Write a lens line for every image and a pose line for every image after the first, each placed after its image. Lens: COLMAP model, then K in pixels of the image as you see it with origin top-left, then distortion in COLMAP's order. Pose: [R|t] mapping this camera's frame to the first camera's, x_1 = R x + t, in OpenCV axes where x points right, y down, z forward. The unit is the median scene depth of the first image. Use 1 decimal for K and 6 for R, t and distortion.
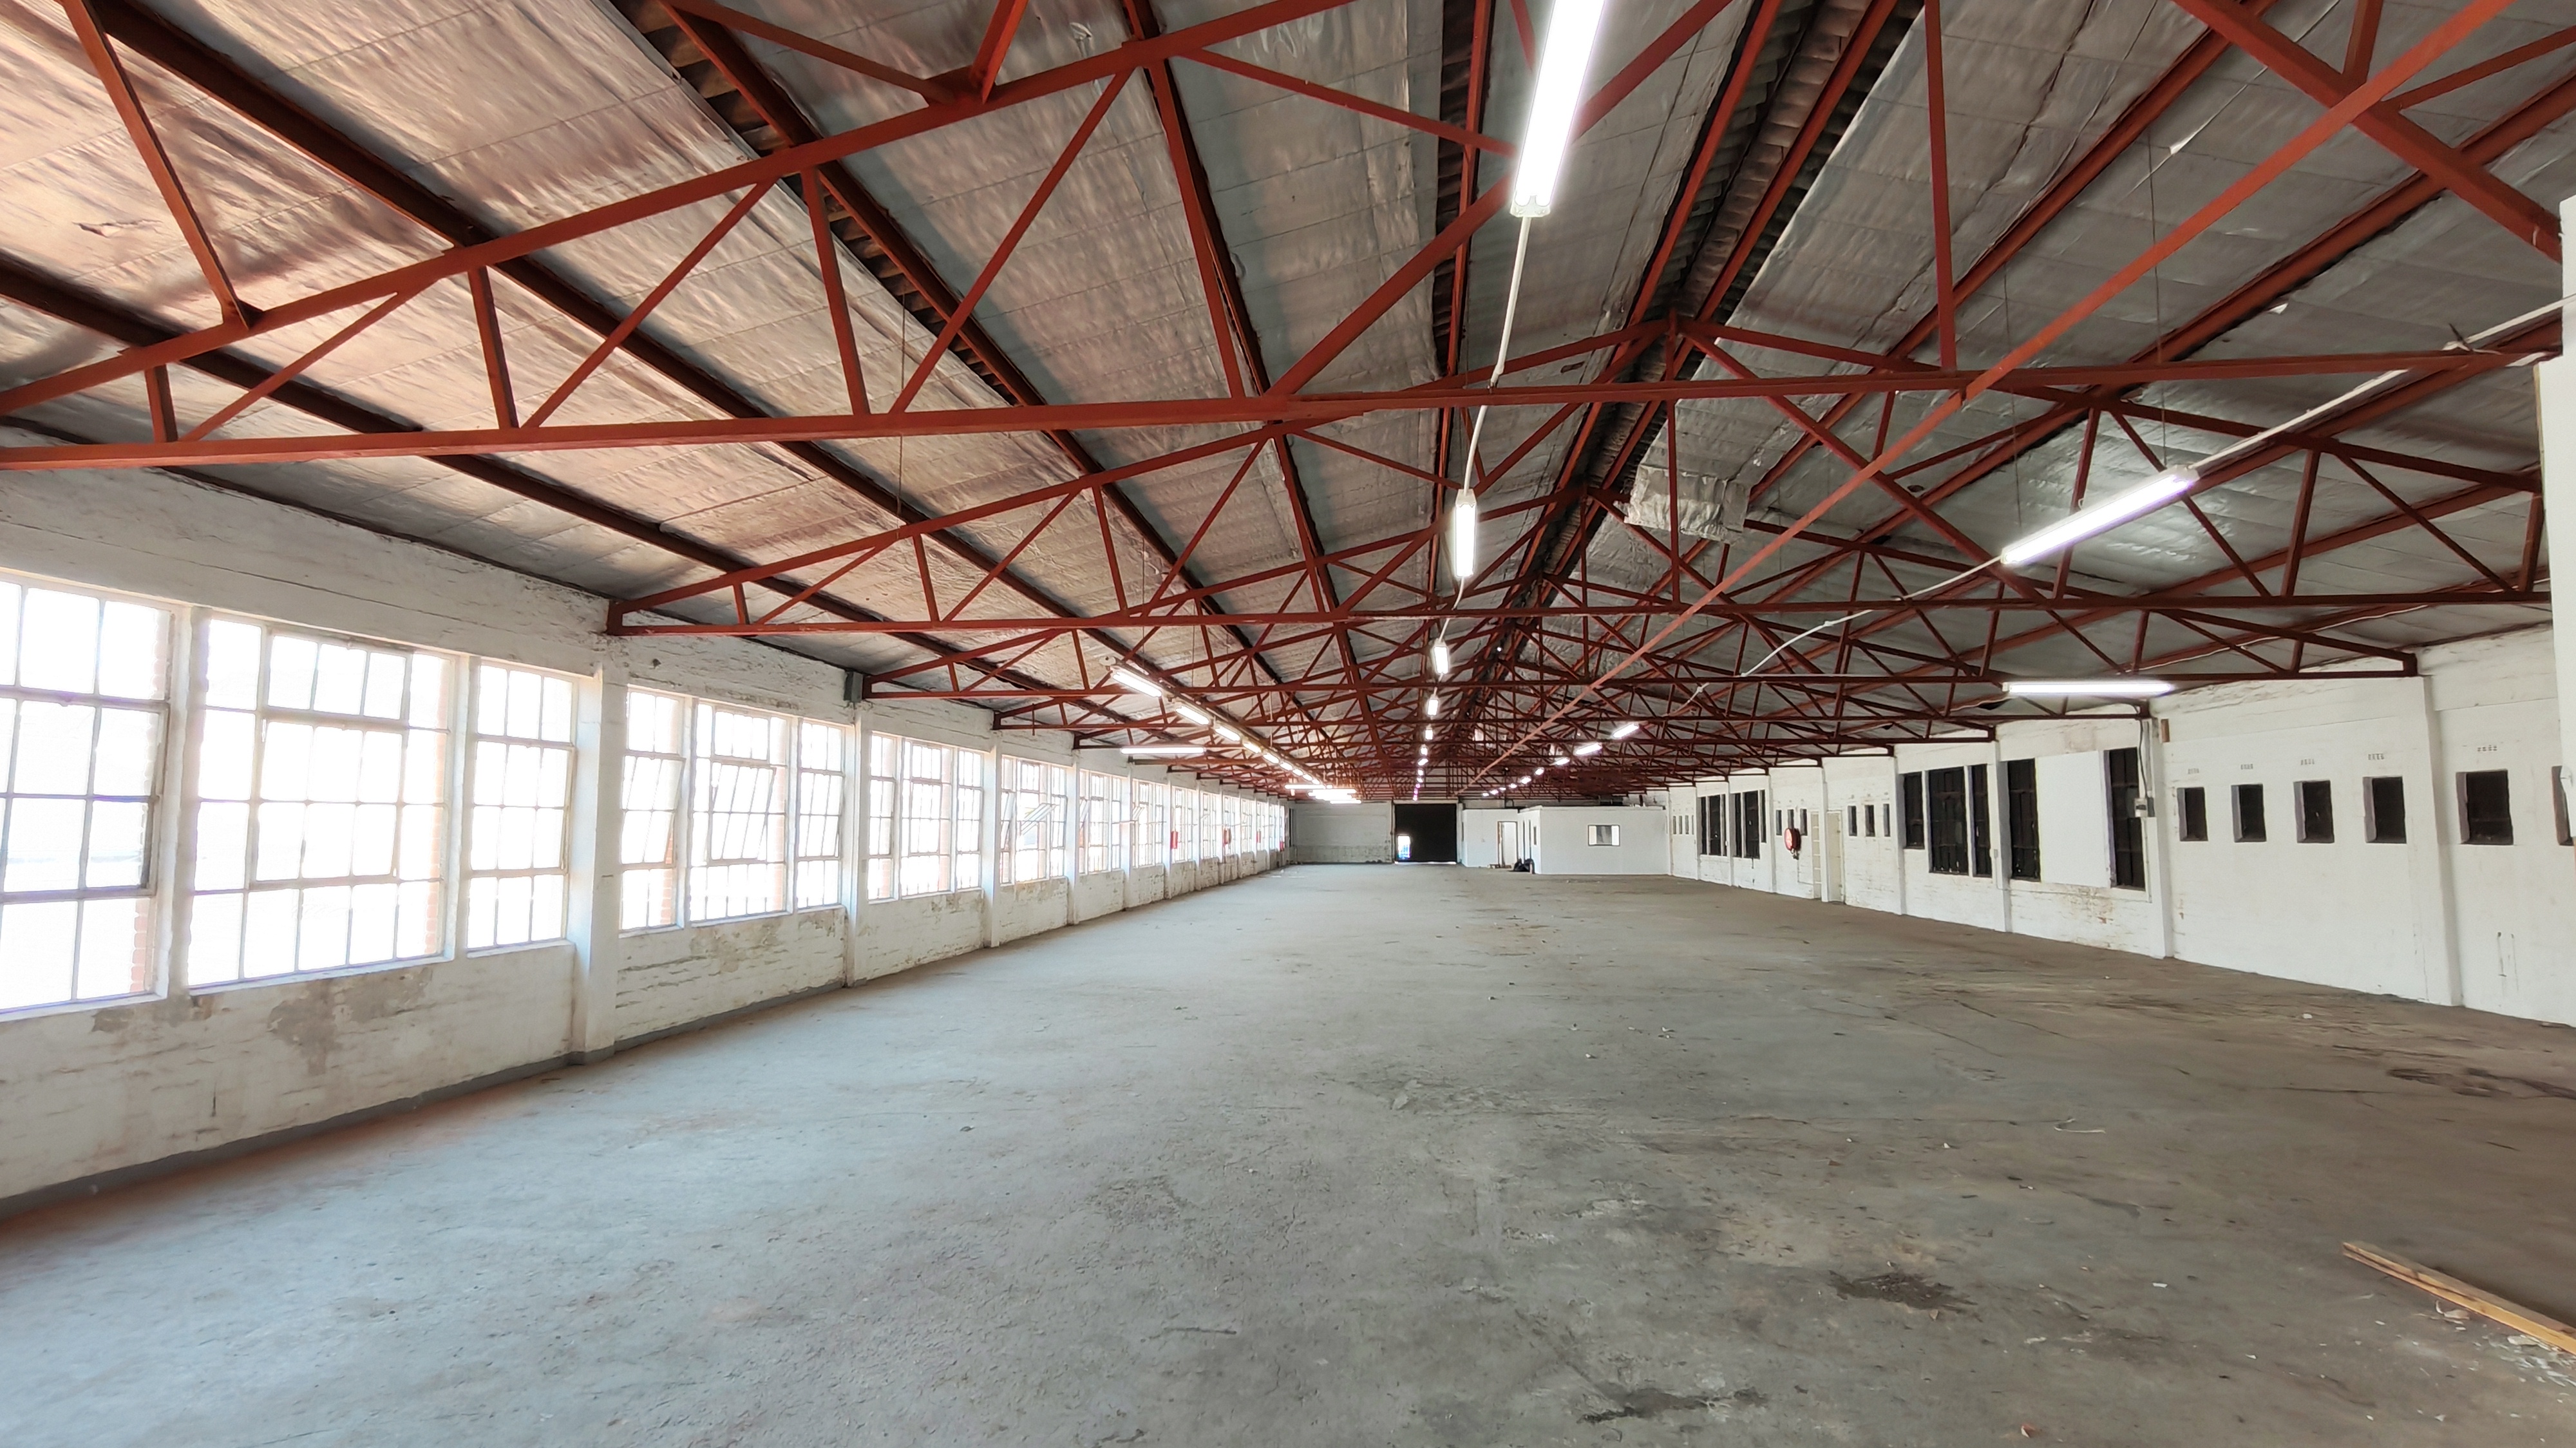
lens RADIAL K [[1180.2, 0, 1296.5], [0, 1180.2, 736.5], [0, 0, 1]] dist [-0.000091, -0.000289]
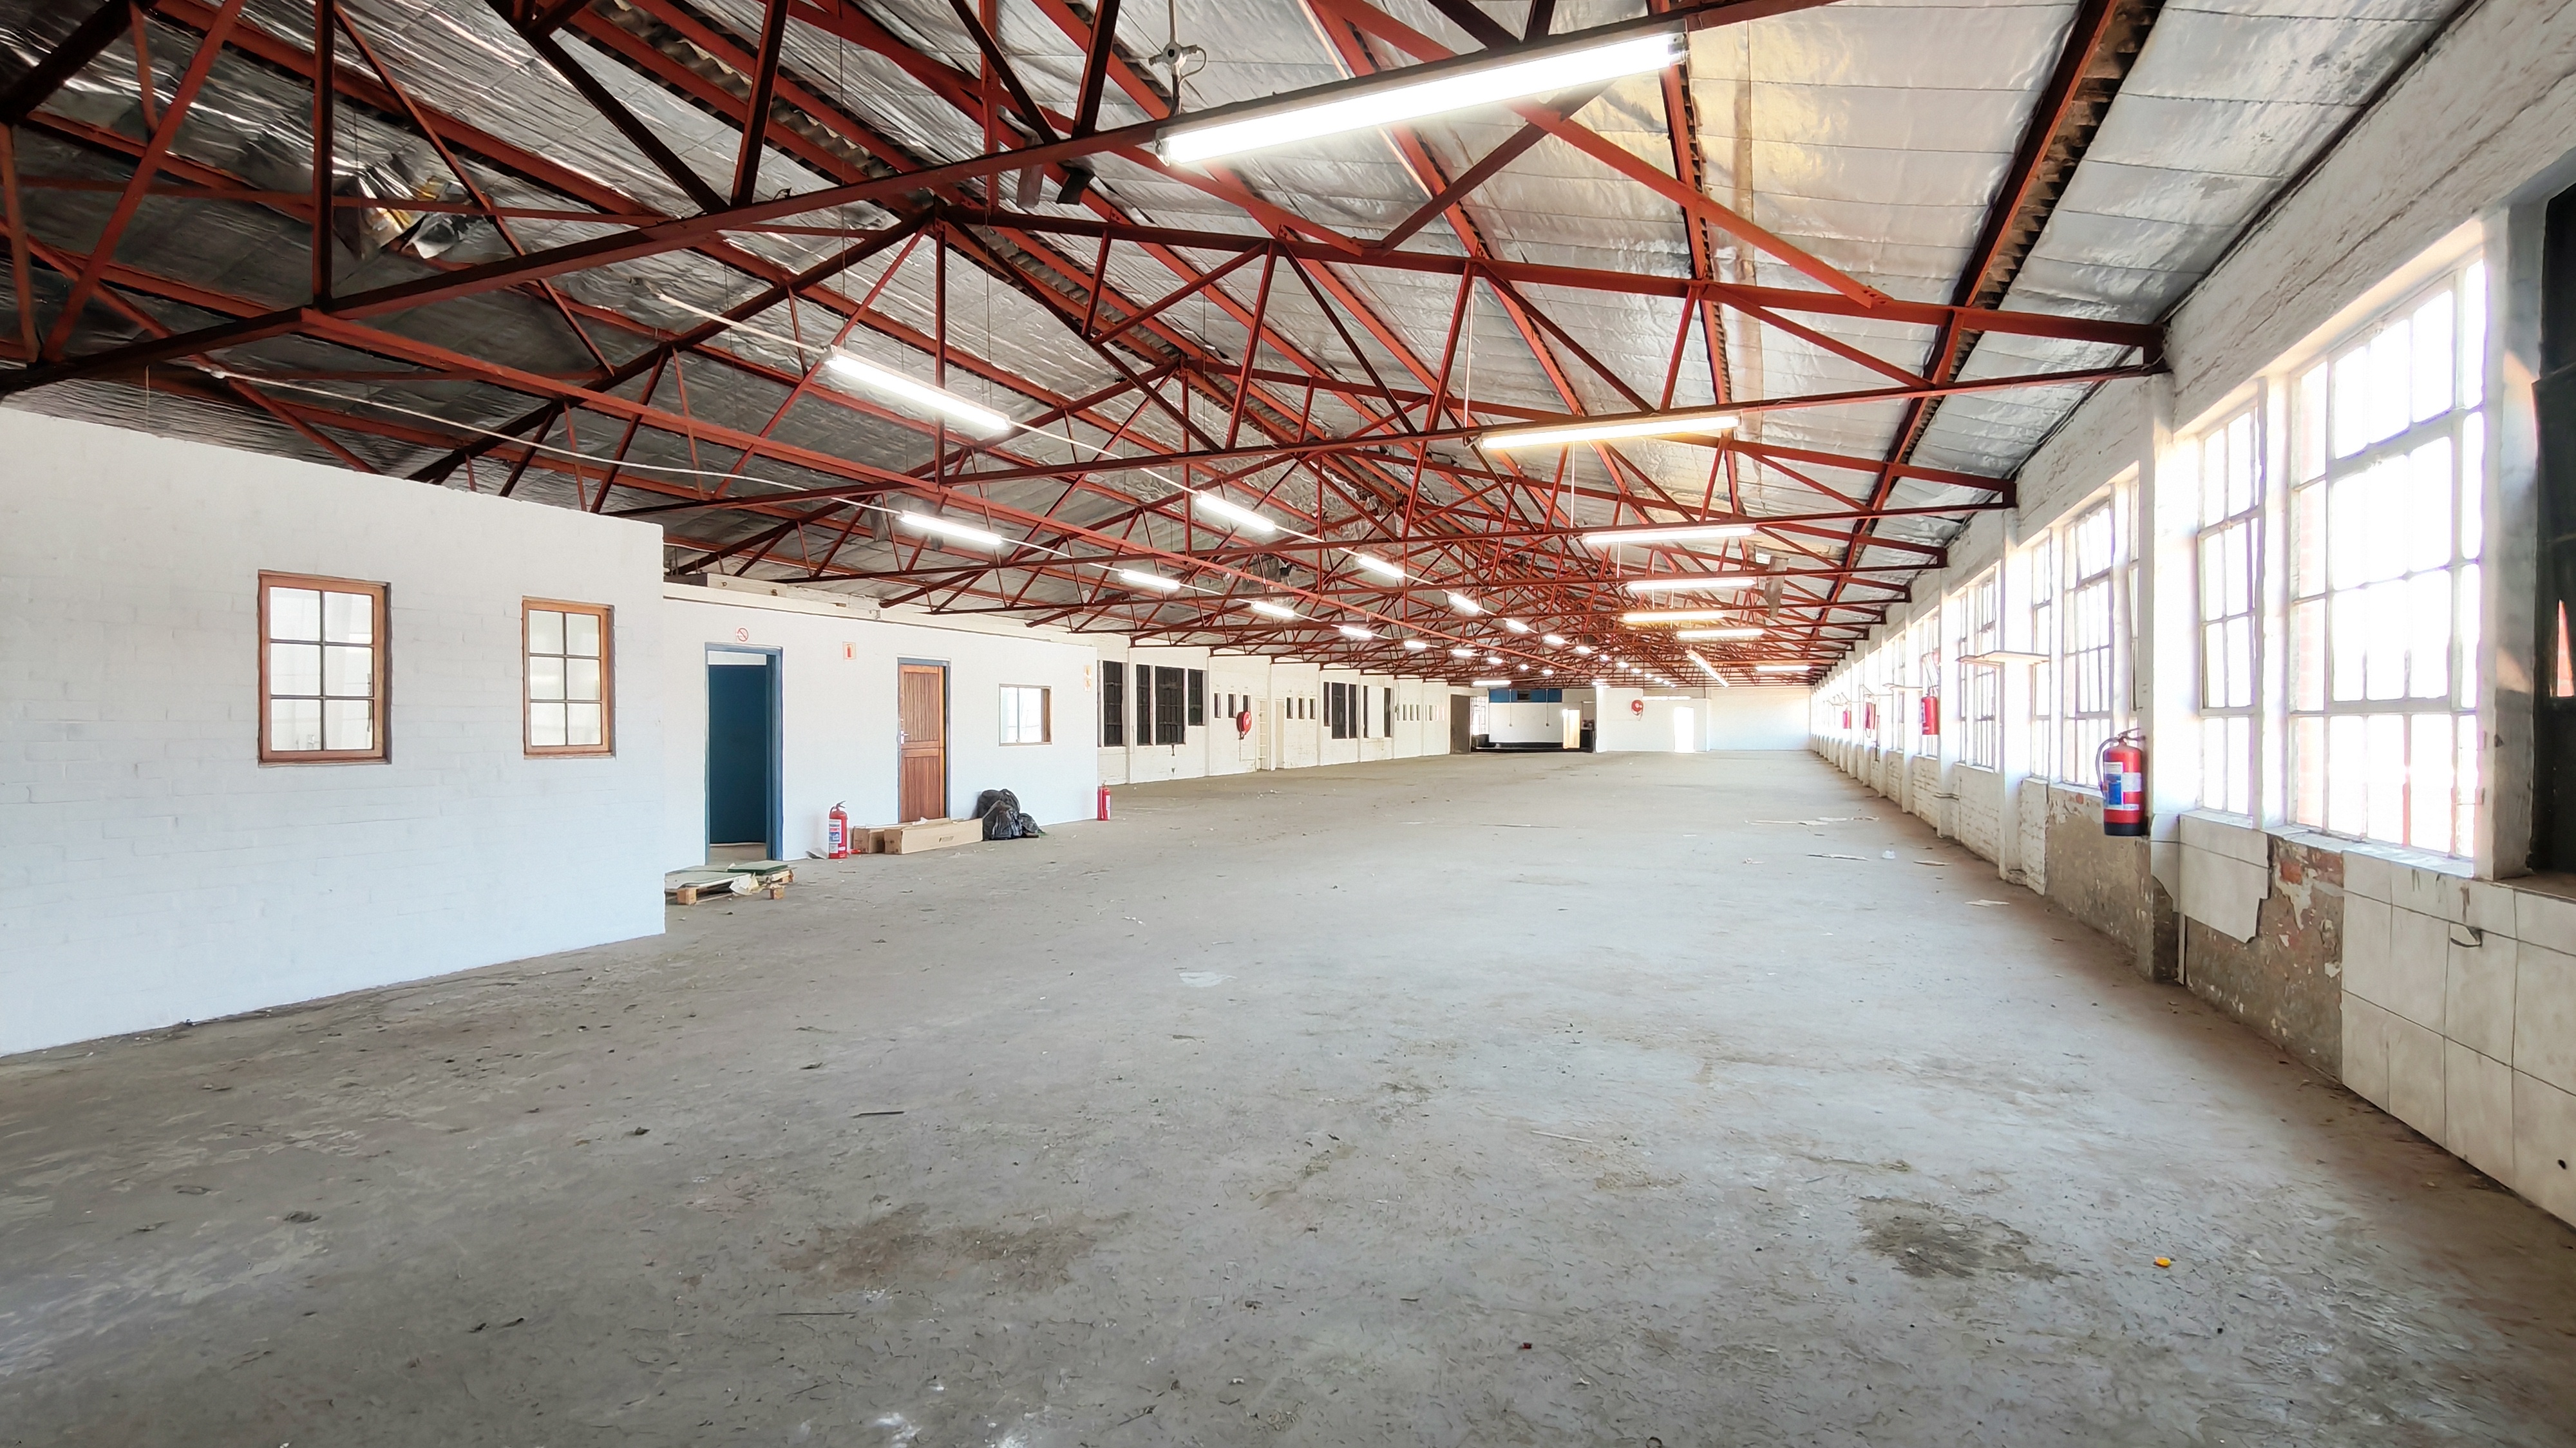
lens RADIAL K [[1180.2, 0, 1289.5], [0, 1180.2, 730.4], [0, 0, 1]] dist [-0.000091, -0.000289]
pose [[-0.957420, 0.002036, 0.288693, 0.116261], [-0.019517, 0.997231, -0.071758, 0.342082], [-0.288039, -0.074337, -0.954729, 4.020874]]
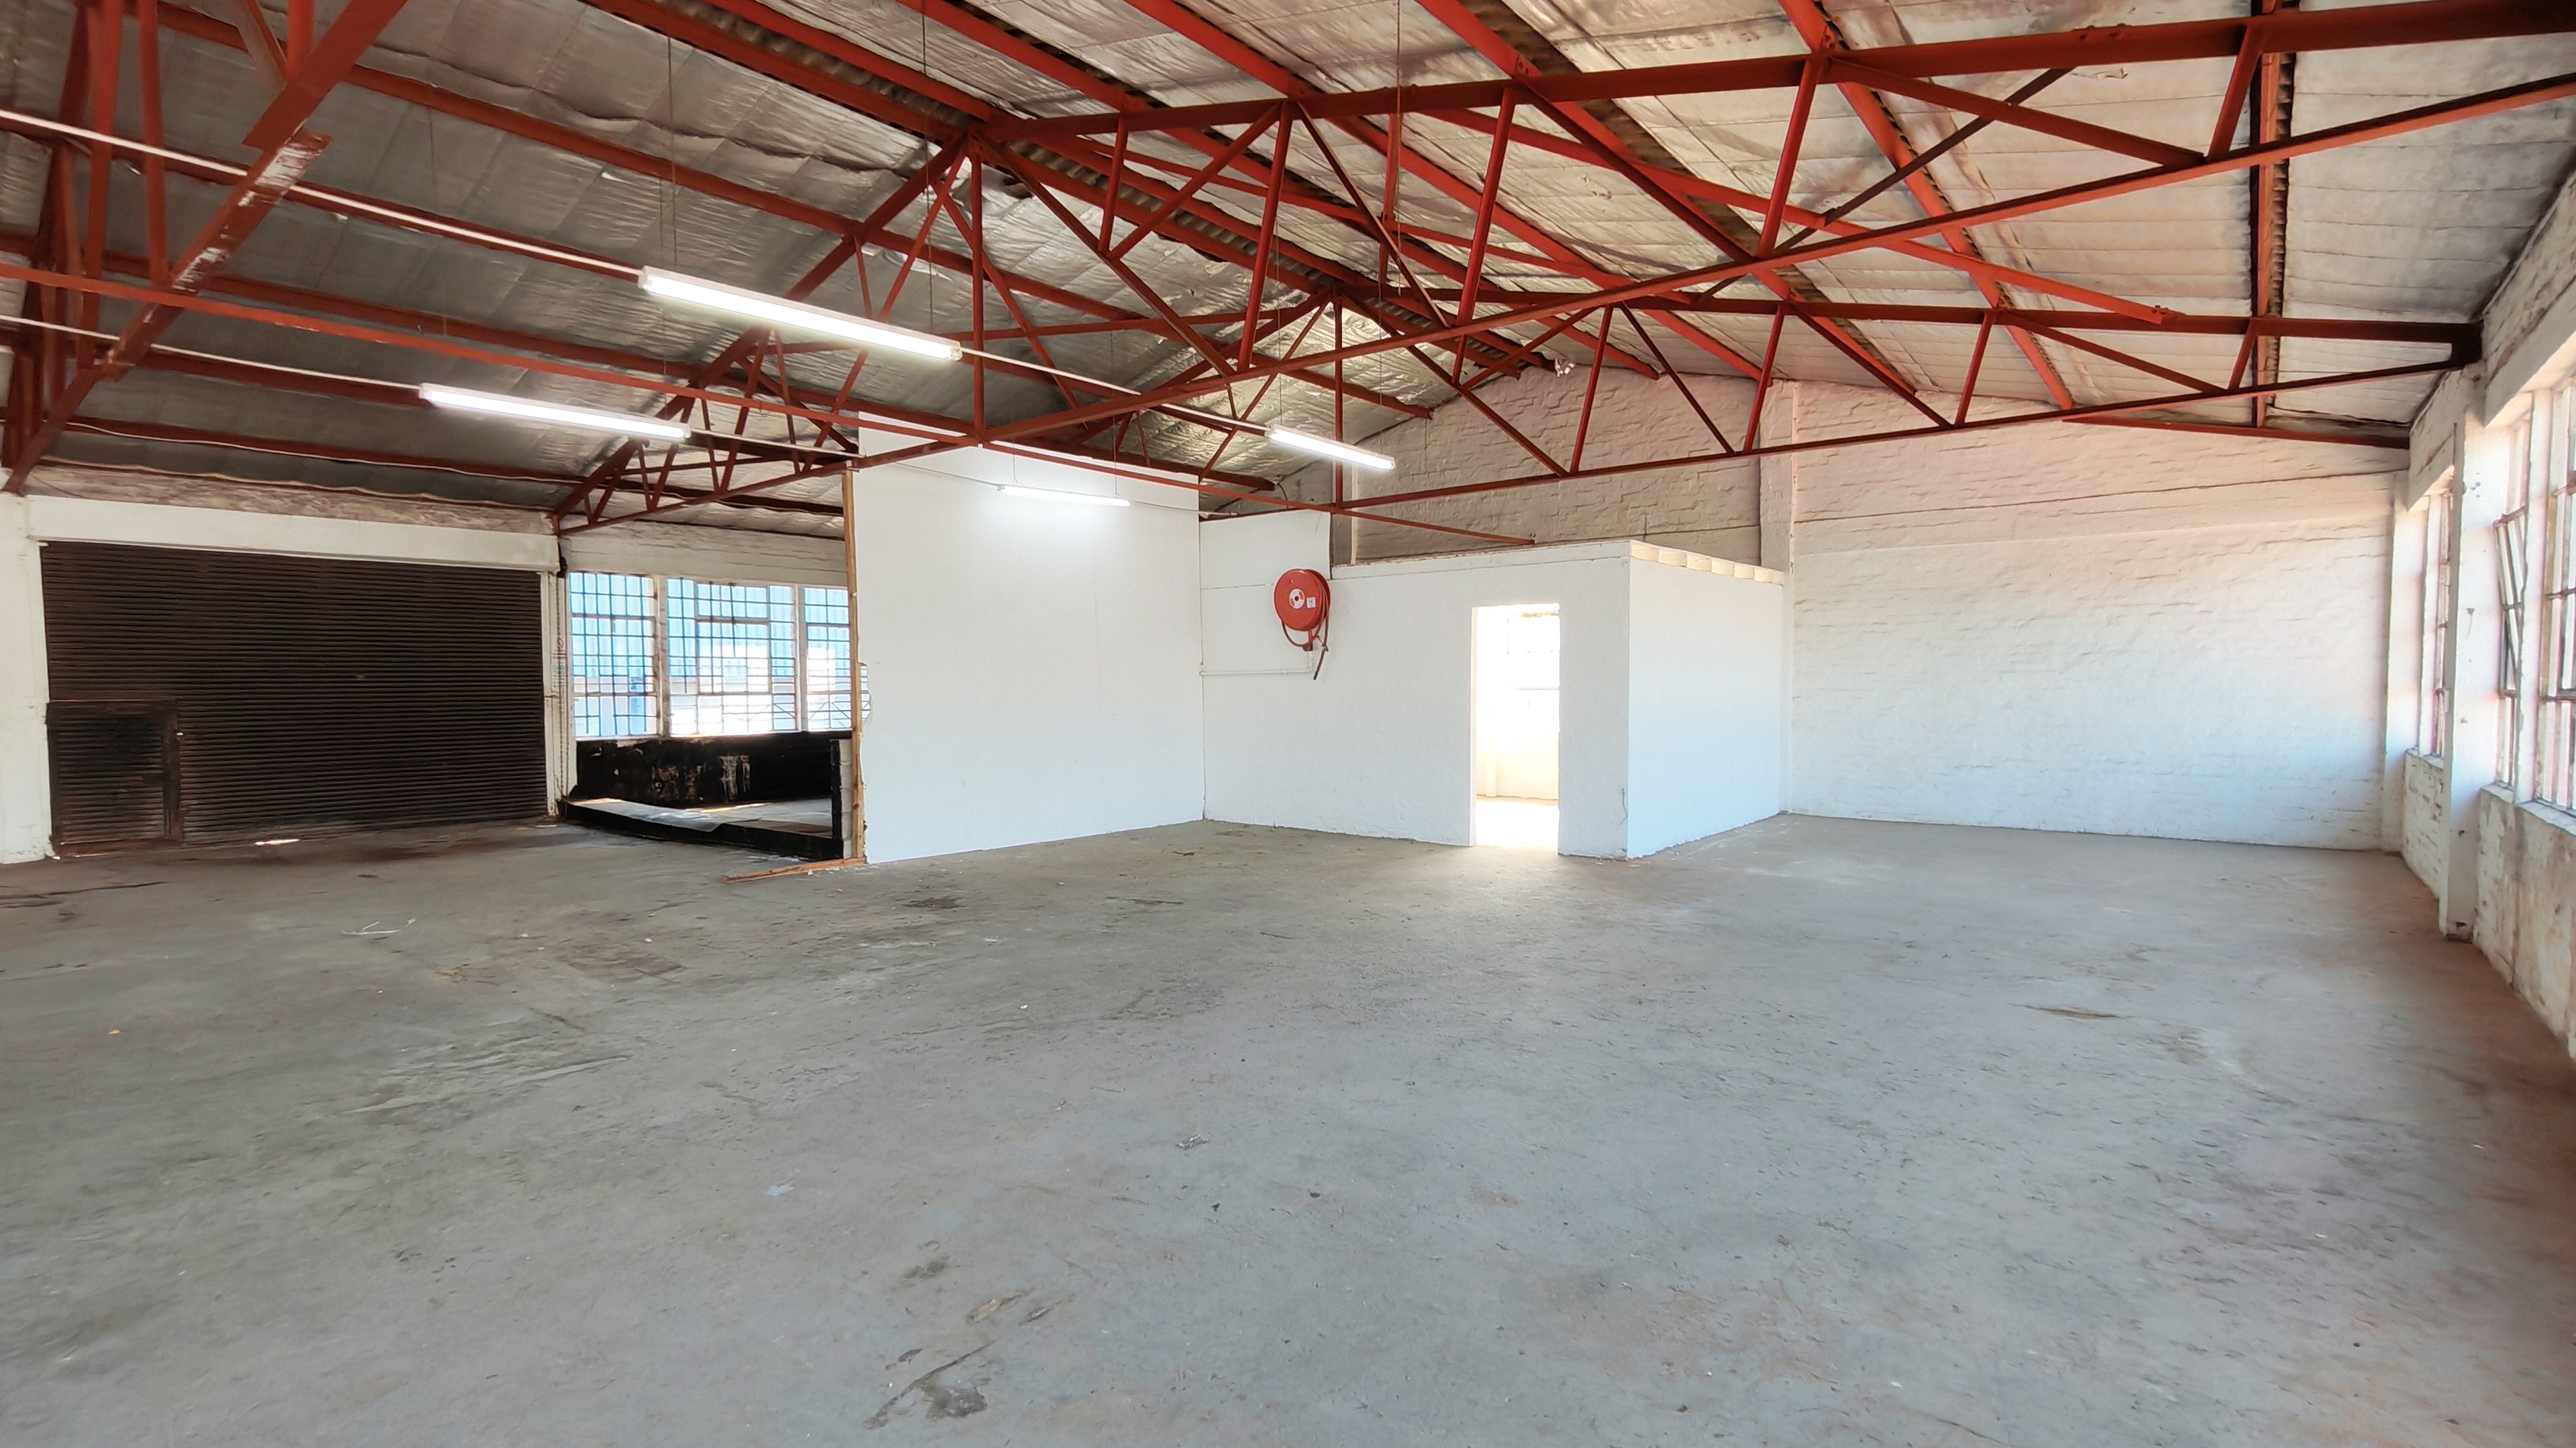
lens RADIAL K [[1180.2, 0, 1299.4], [0, 1180.2, 730.4], [0, 0, 1]] dist [-0.000091, -0.000289]
pose [[-0.834659, -0.015853, 0.550538, -0.274327], [-0.037248, 0.998922, -0.027707, 0.065060], [-0.549505, -0.043633, -0.834350, 0.632121]]
